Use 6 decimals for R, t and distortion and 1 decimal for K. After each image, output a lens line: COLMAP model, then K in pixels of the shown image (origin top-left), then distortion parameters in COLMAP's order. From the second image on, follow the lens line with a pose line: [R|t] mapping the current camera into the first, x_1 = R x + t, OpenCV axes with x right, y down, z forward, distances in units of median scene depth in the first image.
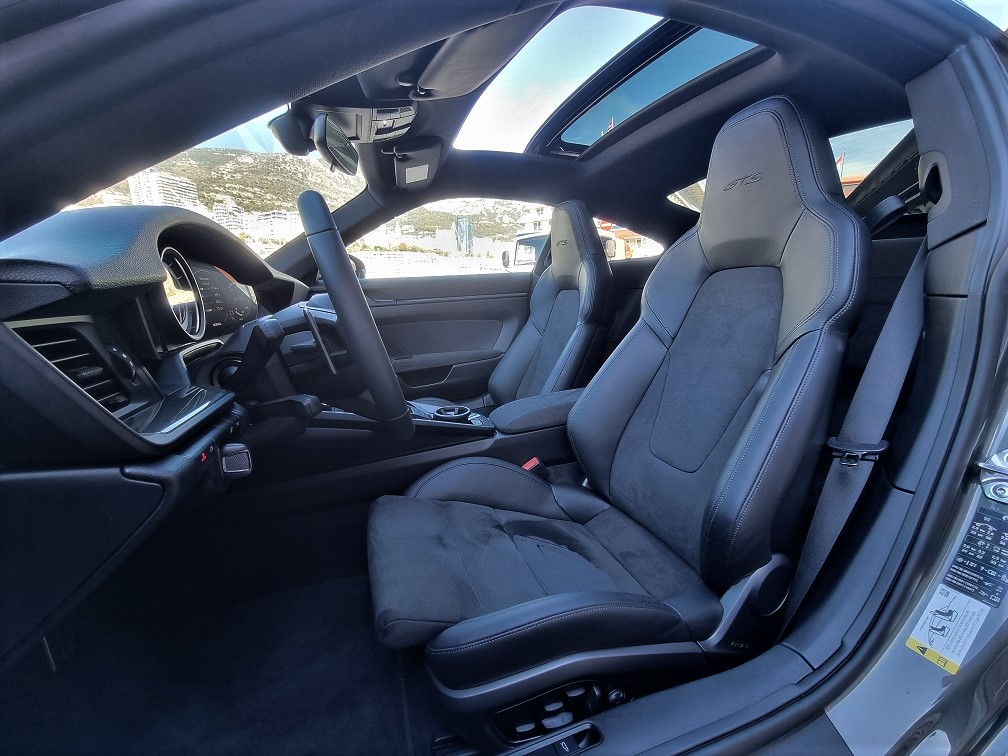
lens RADIAL K [[408.7, 0, 499.4], [0, 408.7, 378.4], [0, 0, 1]] dist [0.002766, -0.002333]
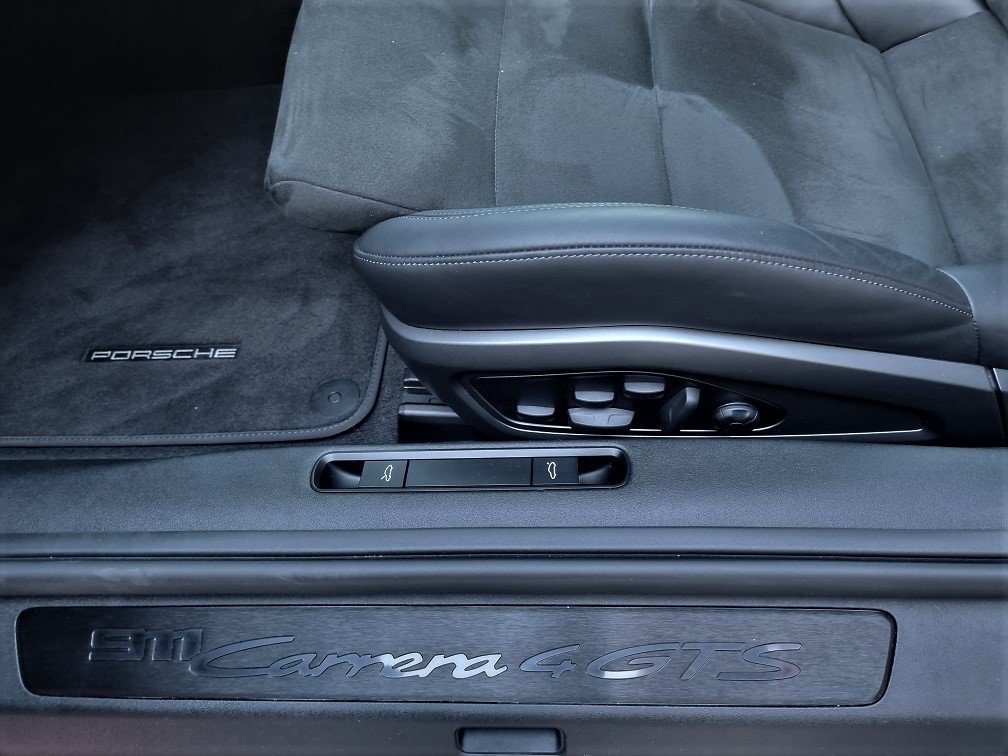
lens RADIAL K [[772.9, 0, 507.1], [0, 772.9, 376.5], [0, 0, 1]] dist [0.043507, -0.053966]
pose [[0.932015, 0.261296, -0.251141, 0.250762], [-0.011291, 0.713557, 0.700506, 0.119164], [0.362243, -0.650047, 0.667996, 0.328808]]
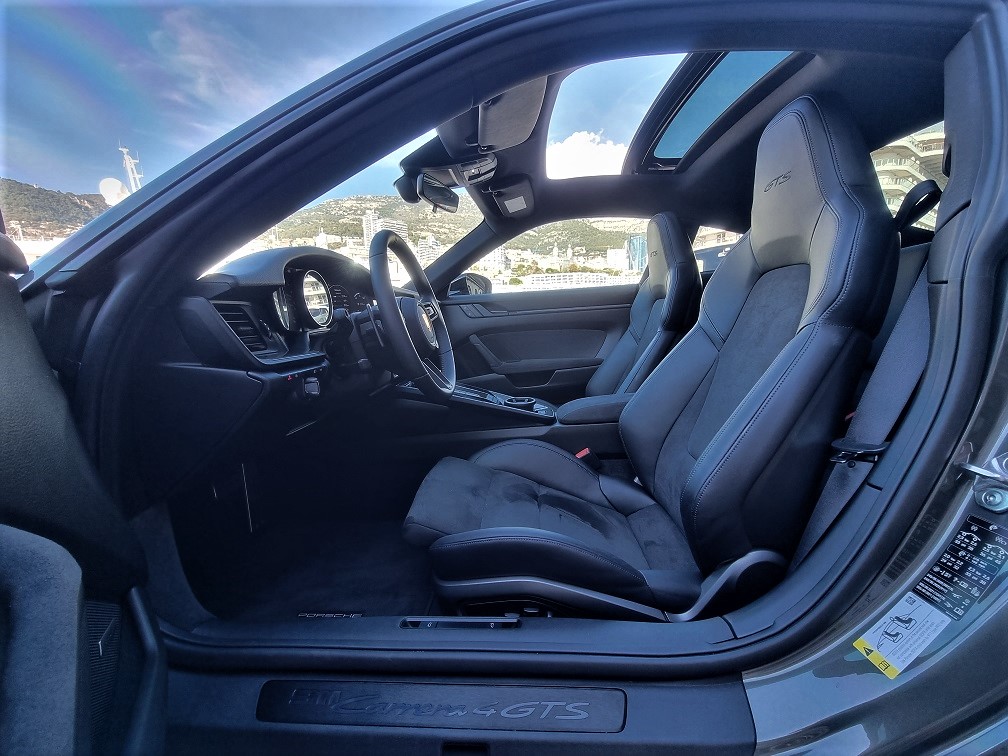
lens RADIAL K [[408.7, 0, 499.4], [0, 408.7, 378.4], [0, 0, 1]] dist [0.002766, -0.002333]
pose [[0.923816, 0.053190, -0.379124, 0.508239], [-0.070732, 0.996966, -0.032480, 0.109680], [0.376246, 0.056822, 0.924776, -0.212765]]
